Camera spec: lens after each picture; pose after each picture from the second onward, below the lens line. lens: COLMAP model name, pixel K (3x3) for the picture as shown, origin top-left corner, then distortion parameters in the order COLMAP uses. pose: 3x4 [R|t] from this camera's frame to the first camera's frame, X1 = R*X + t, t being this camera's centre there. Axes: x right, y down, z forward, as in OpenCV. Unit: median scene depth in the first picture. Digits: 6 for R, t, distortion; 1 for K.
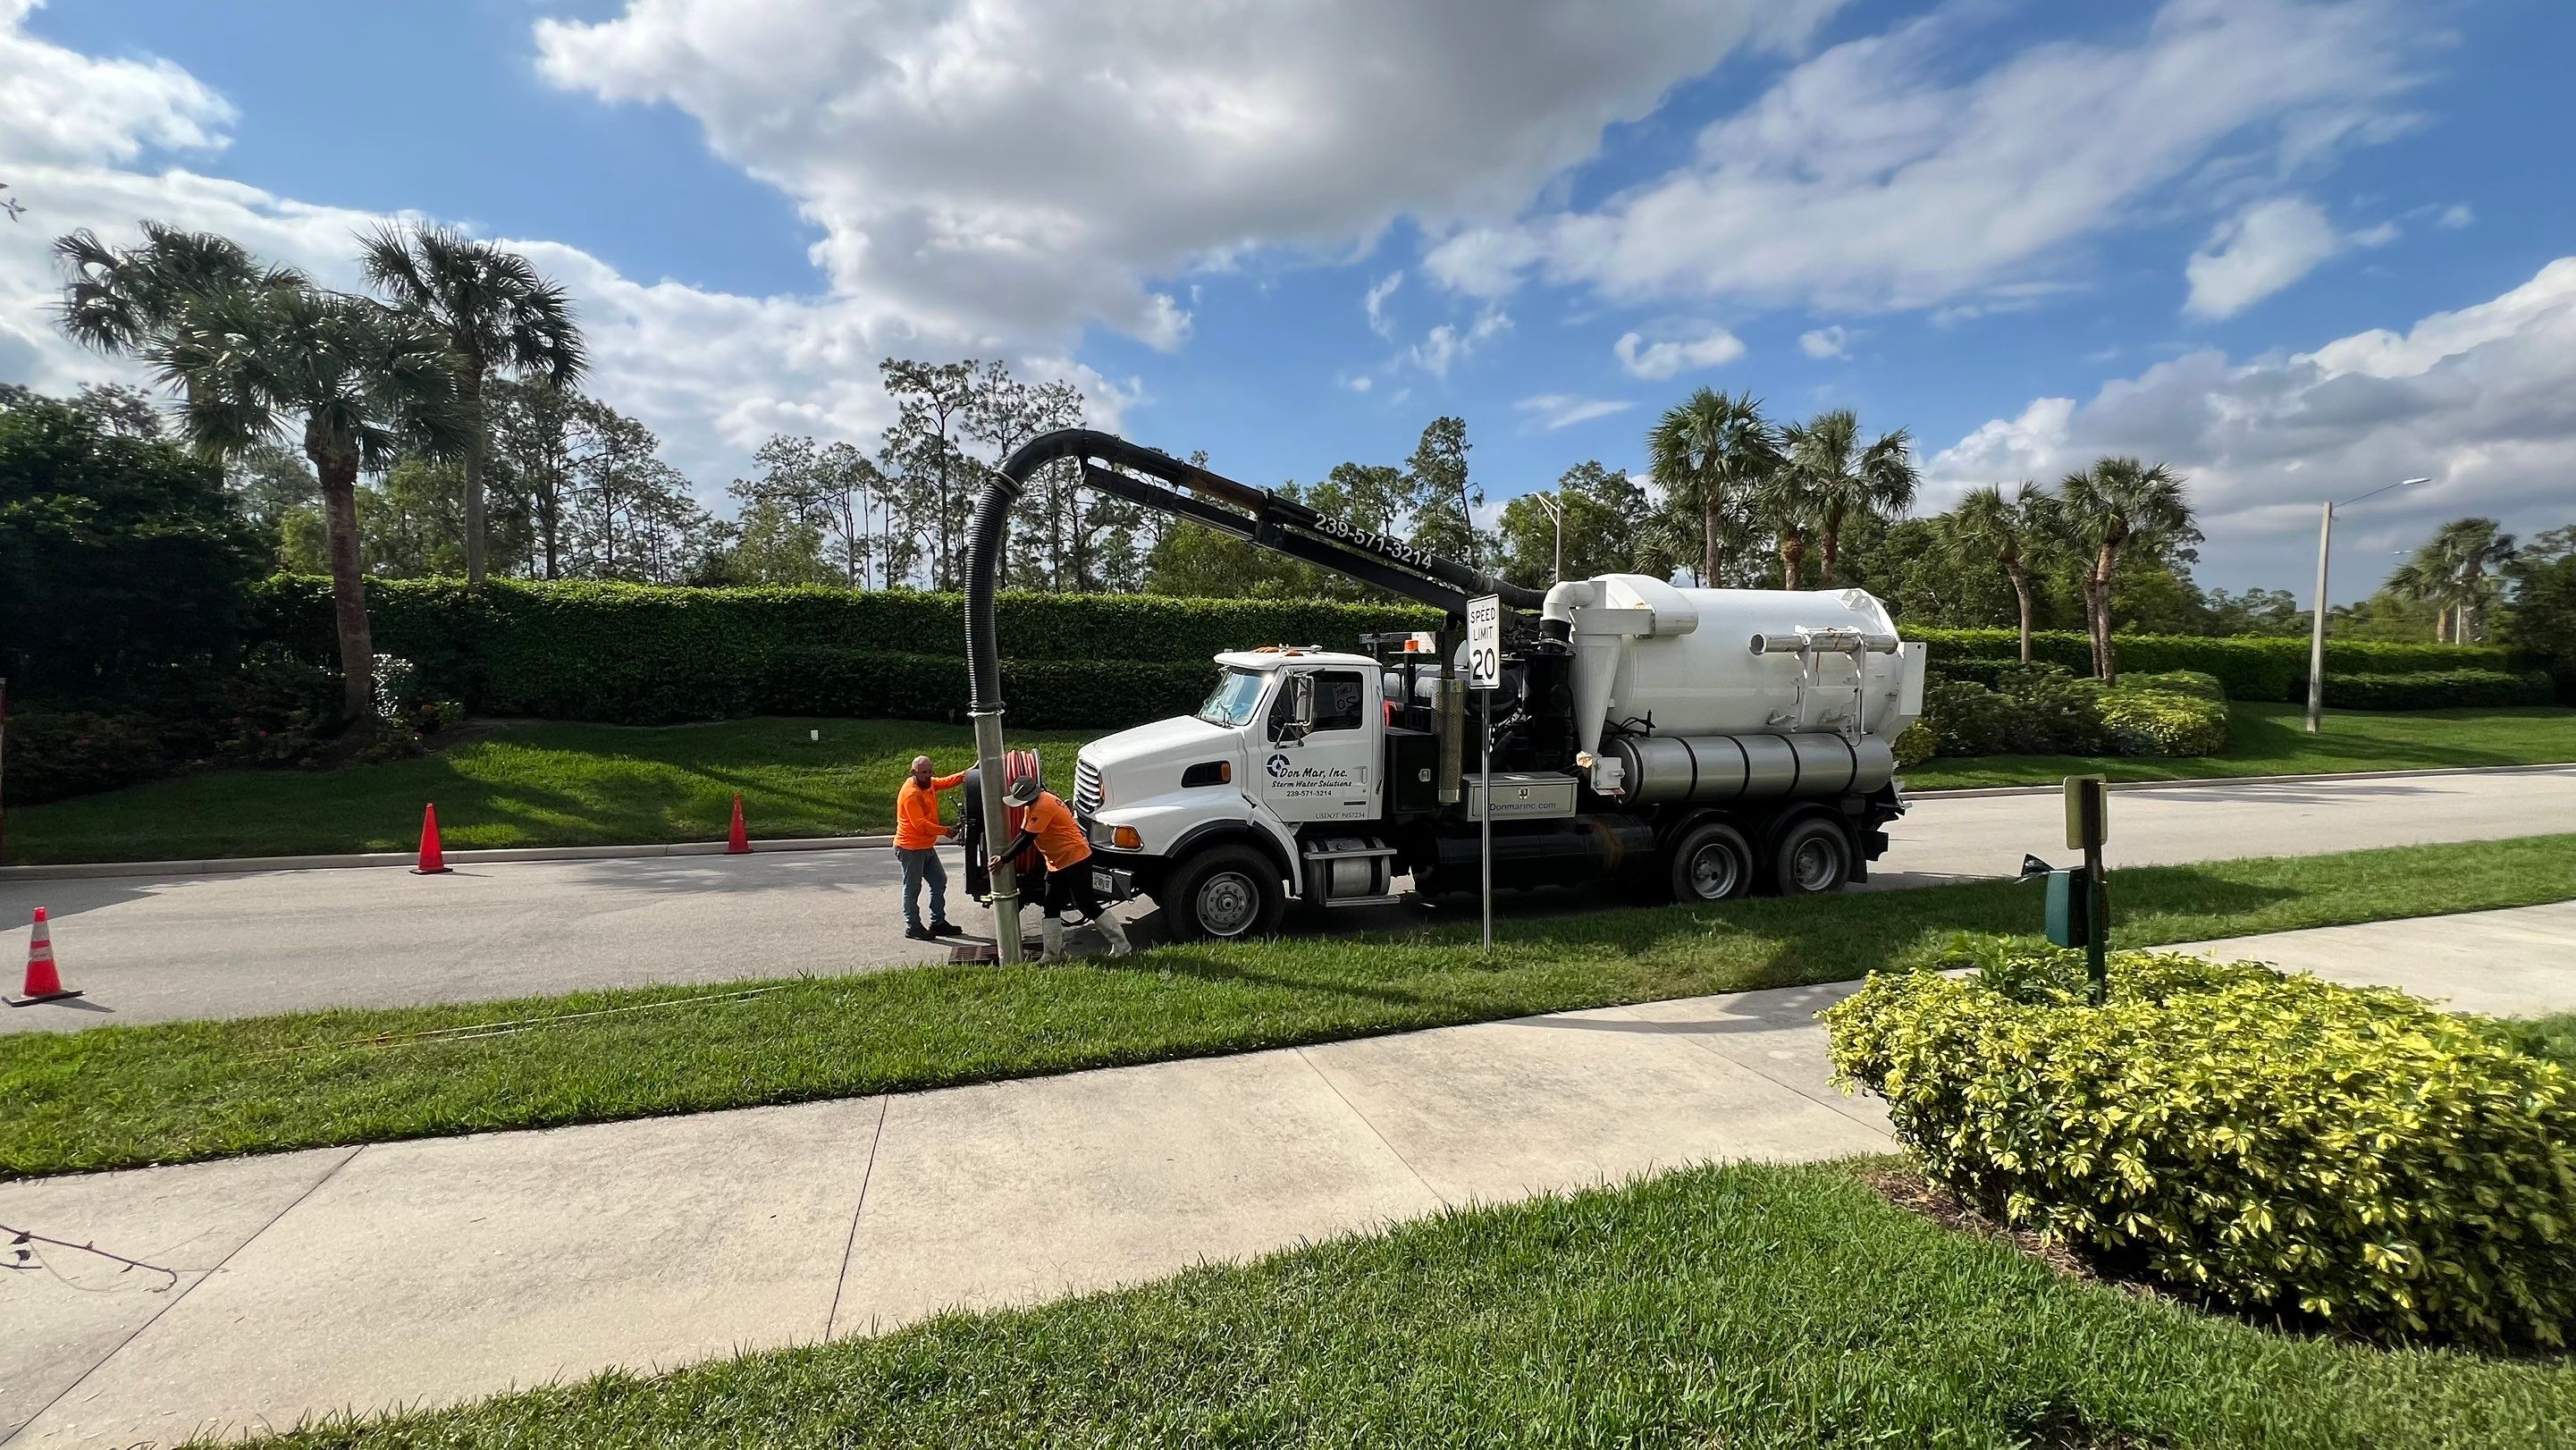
lens RADIAL K [[1056.8, 0, 1289.8], [0, 1056.8, 703.3], [0, 0, 1]] dist [0.001389, 0.000778]
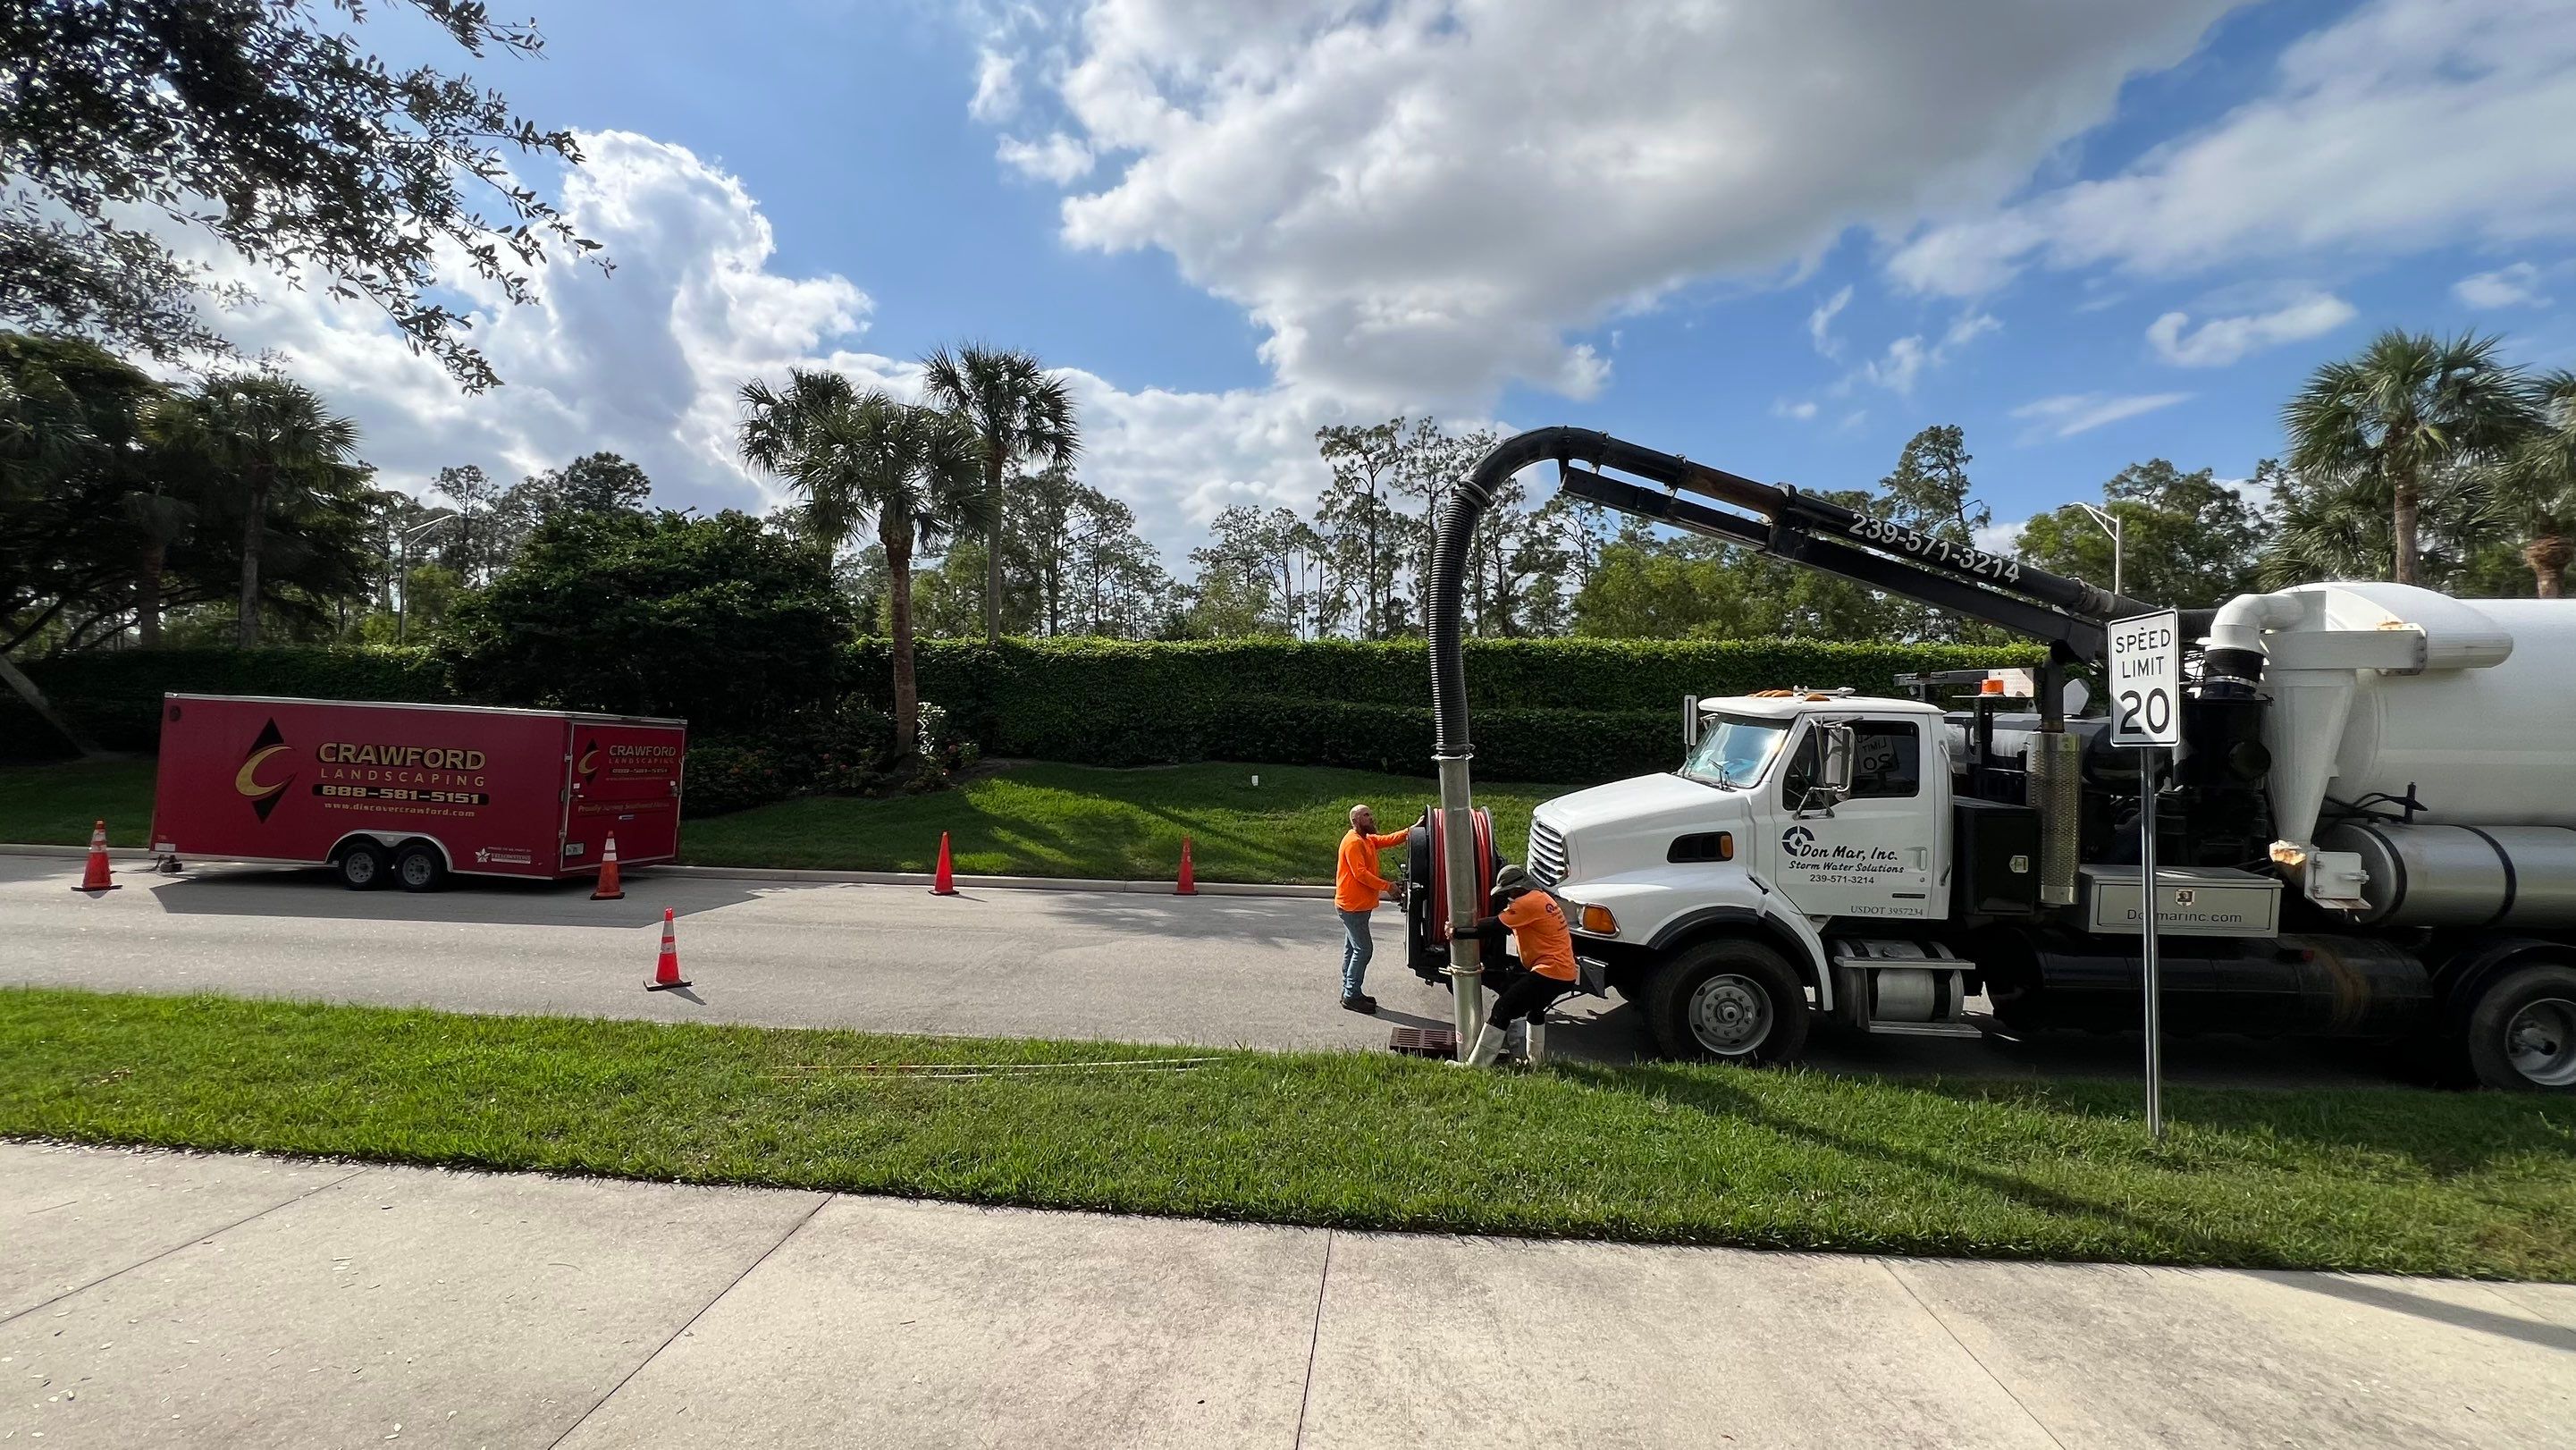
lens RADIAL K [[1027.0, 0, 1283.8], [0, 1027.0, 716.0], [0, 0, 1]] dist [-0.012507, 0.000491]
pose [[0.923303, 0.004995, -0.384039, -0.047886], [-0.018812, 0.999303, -0.032232, -0.001203], [0.383611, 0.036984, 0.922754, 0.102064]]
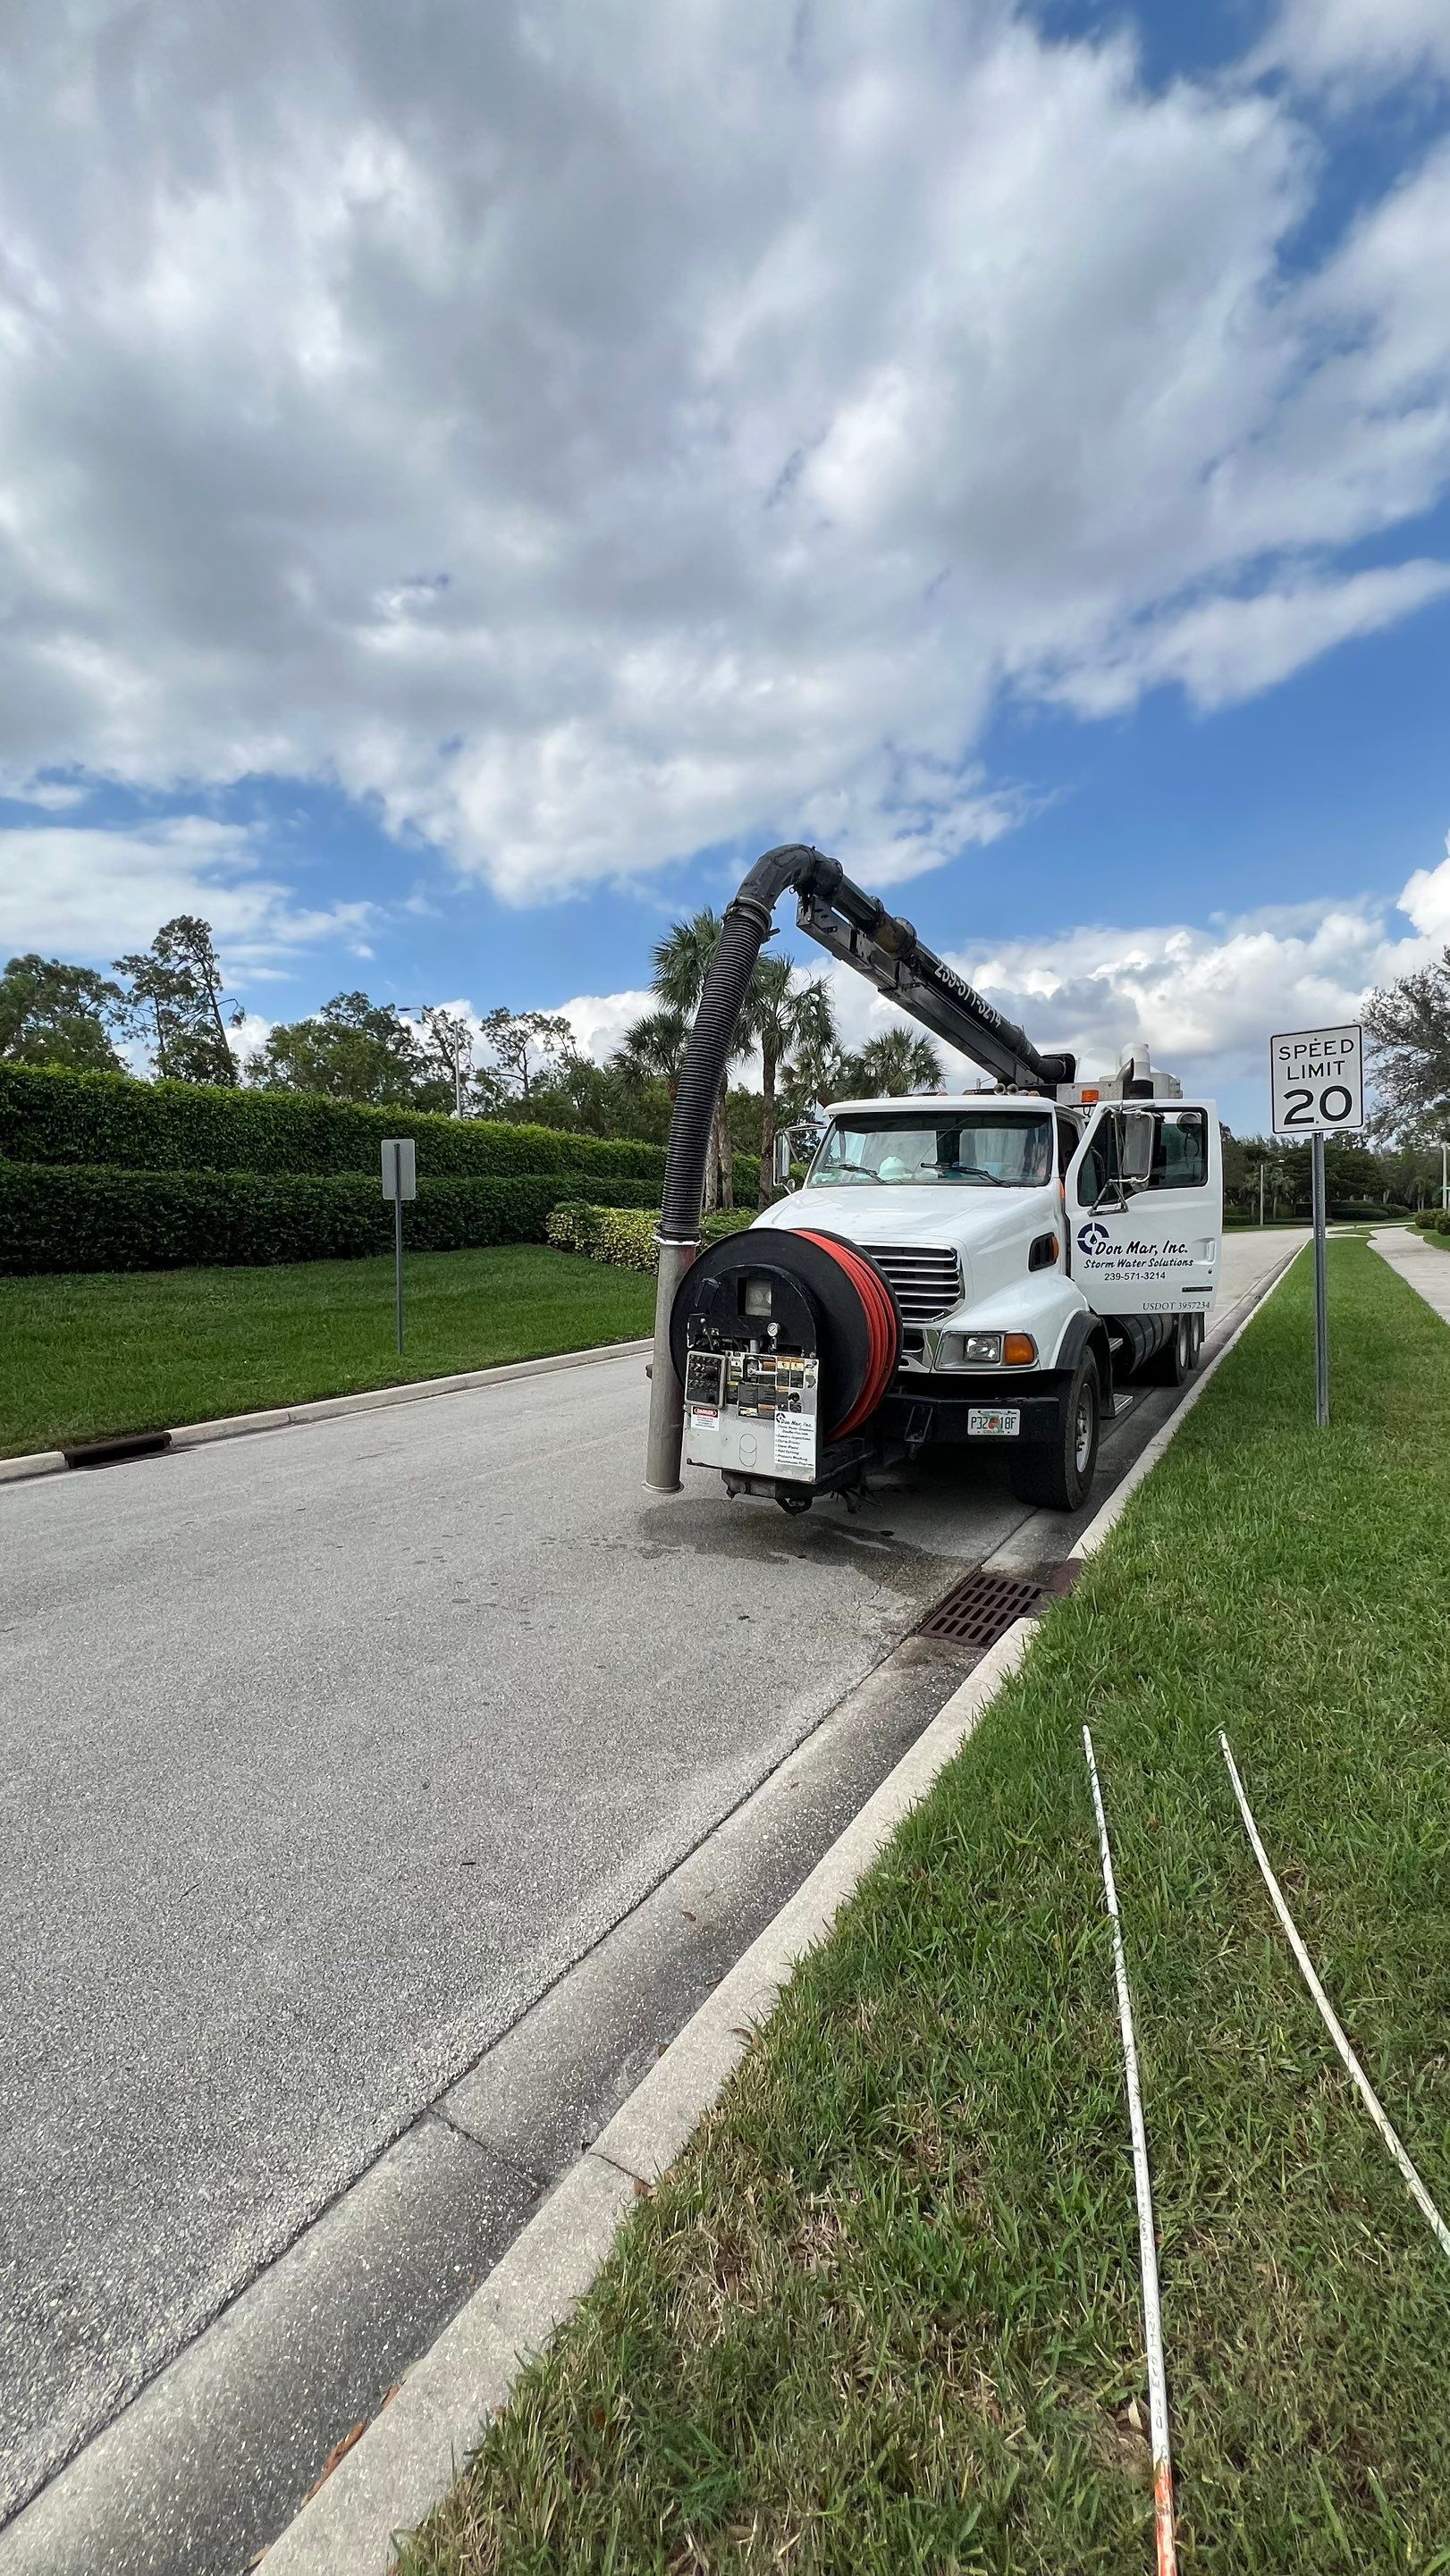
lens RADIAL K [[1056.8, 0, 507.5], [0, 1056.8, 1254.5], [0, 0, 1]] dist [0.001389, 0.000778]
pose [[0.734441, -0.023549, 0.678264, -0.541846], [0.042463, 0.999034, -0.011294, 0.040701], [-0.677343, 0.037096, 0.734732, 0.487943]]
